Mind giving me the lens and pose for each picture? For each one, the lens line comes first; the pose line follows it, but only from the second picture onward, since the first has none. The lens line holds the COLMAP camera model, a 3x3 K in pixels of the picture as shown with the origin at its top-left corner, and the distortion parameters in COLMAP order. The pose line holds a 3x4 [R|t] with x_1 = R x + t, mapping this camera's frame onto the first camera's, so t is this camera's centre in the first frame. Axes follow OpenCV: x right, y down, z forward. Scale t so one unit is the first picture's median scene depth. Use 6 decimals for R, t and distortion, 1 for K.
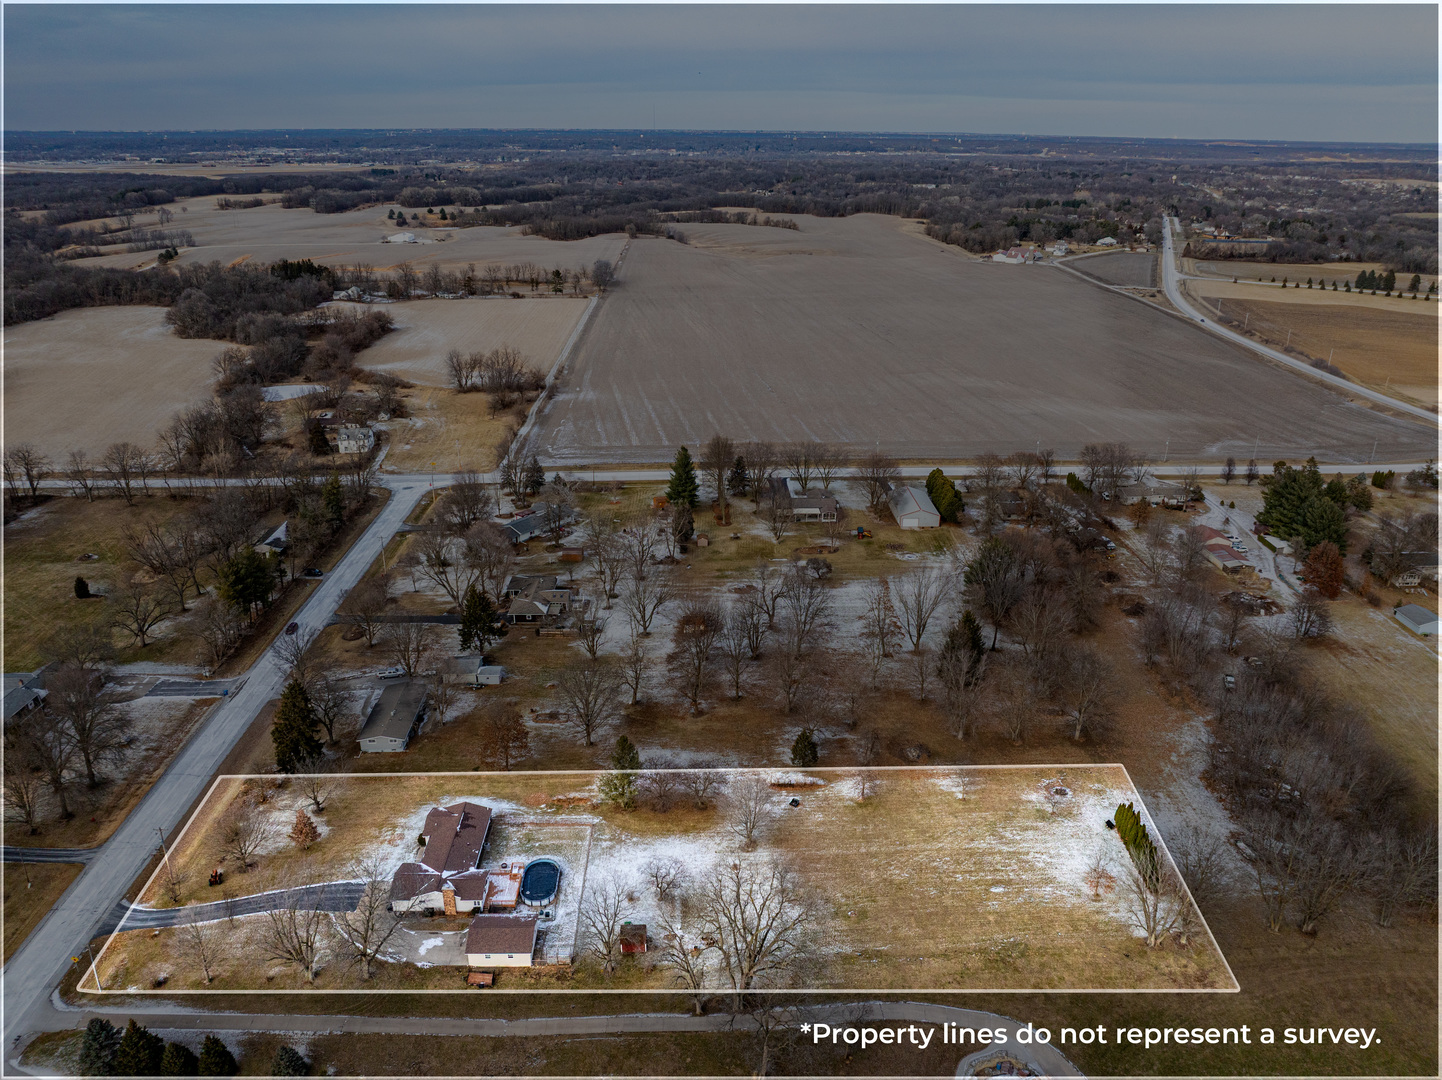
lens RADIAL K [[1004.1, 0, 730.1], [0, 1004.1, 539.1], [0, 0, 1]] dist [-0.047888, 0.021078]
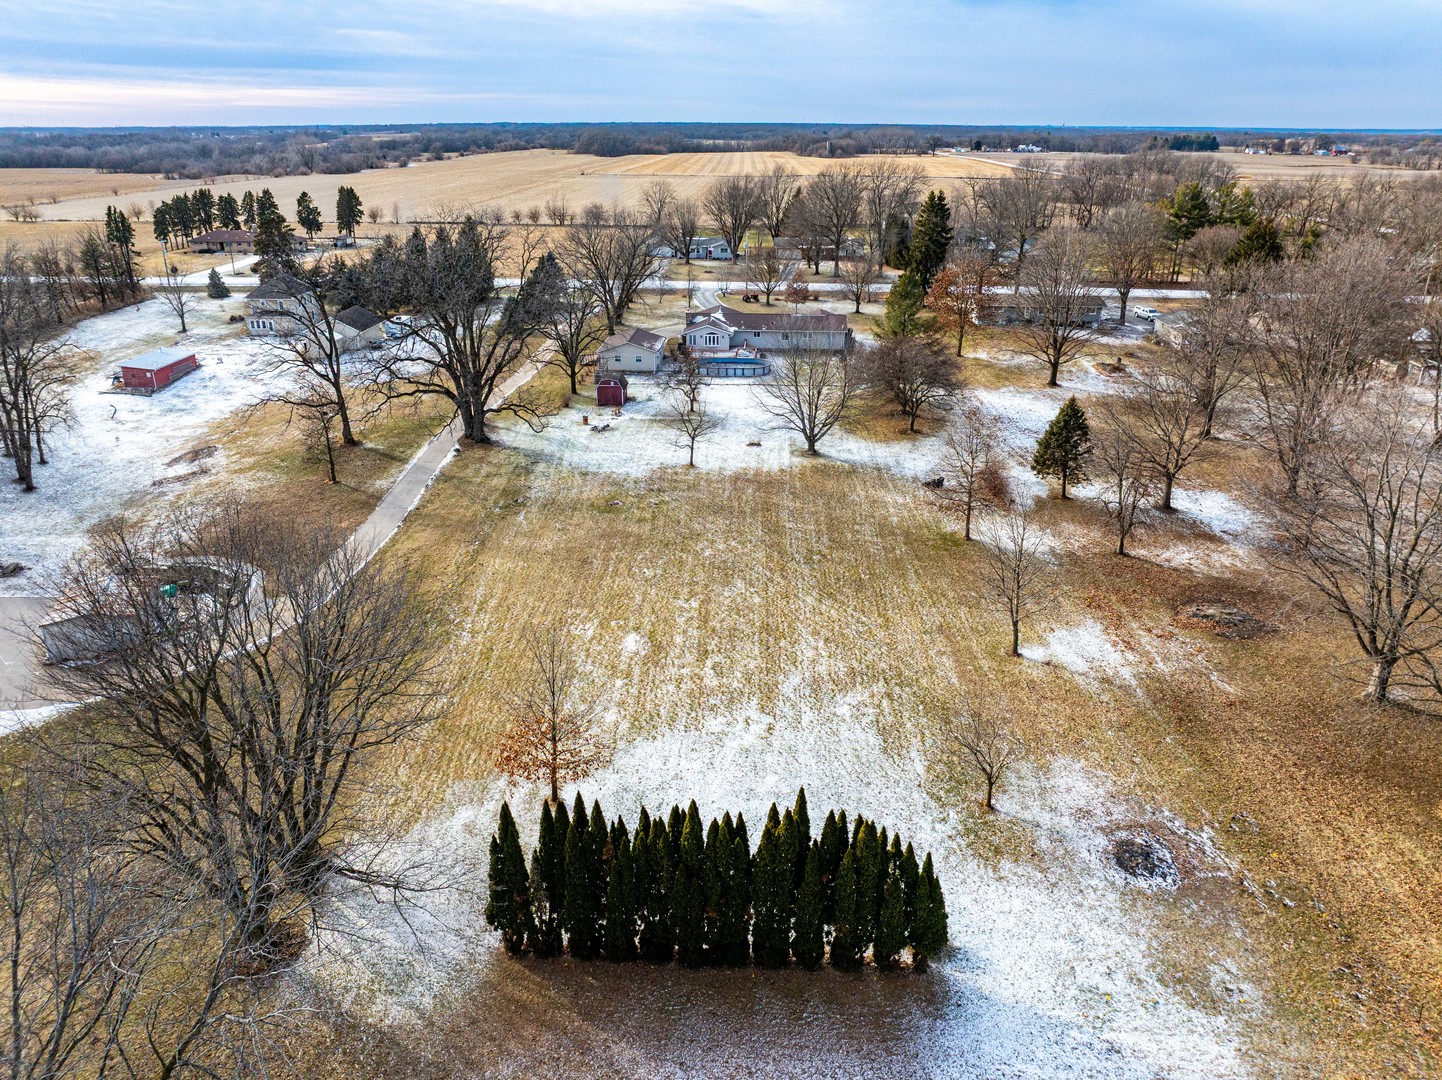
lens RADIAL K [[1004.1, 0, 730.1], [0, 1004.1, 539.1], [0, 0, 1]] dist [-0.047888, 0.021078]
pose [[-0.083584, 0.370720, -0.924976, 0.610269], [-0.385784, 0.843804, 0.373048, 0.159664], [0.918795, 0.388022, 0.072490, 0.993665]]
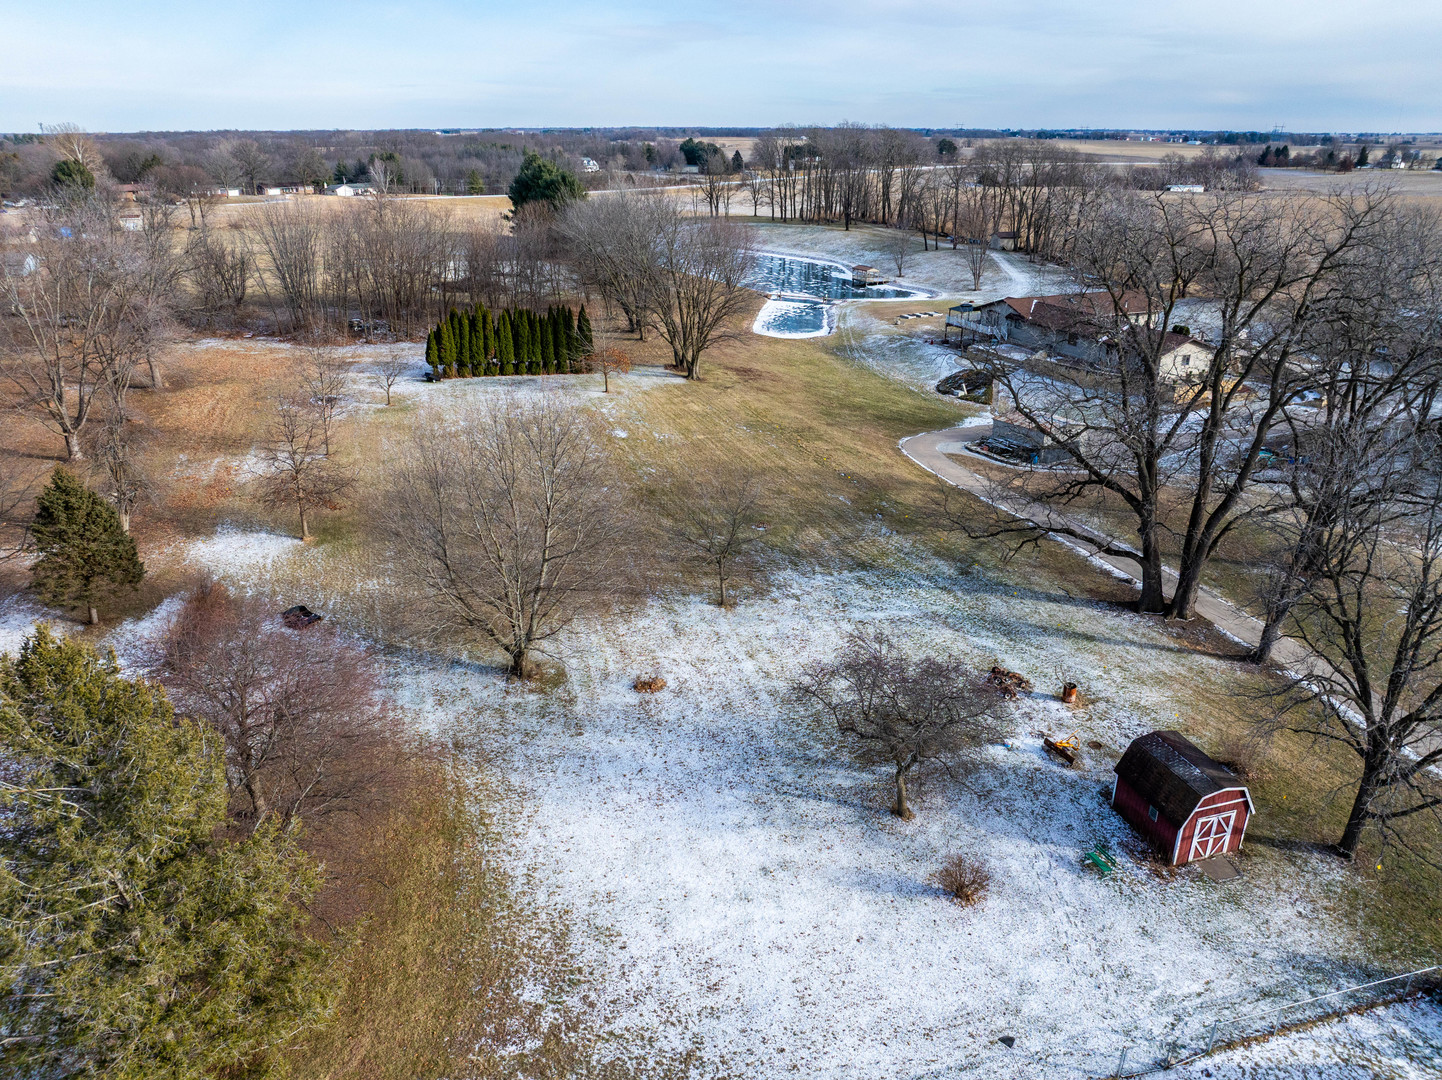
lens RADIAL K [[1016.4, 0, 721.0], [0, 1016.4, 540.0], [0, 0, 1]] dist [-0.035821, -0.004884]
pose [[-0.240163, -0.377514, 0.894318, -0.250000], [0.369697, 0.816283, 0.443854, 0.179285], [-0.897578, 0.437224, -0.056476, 1.009198]]
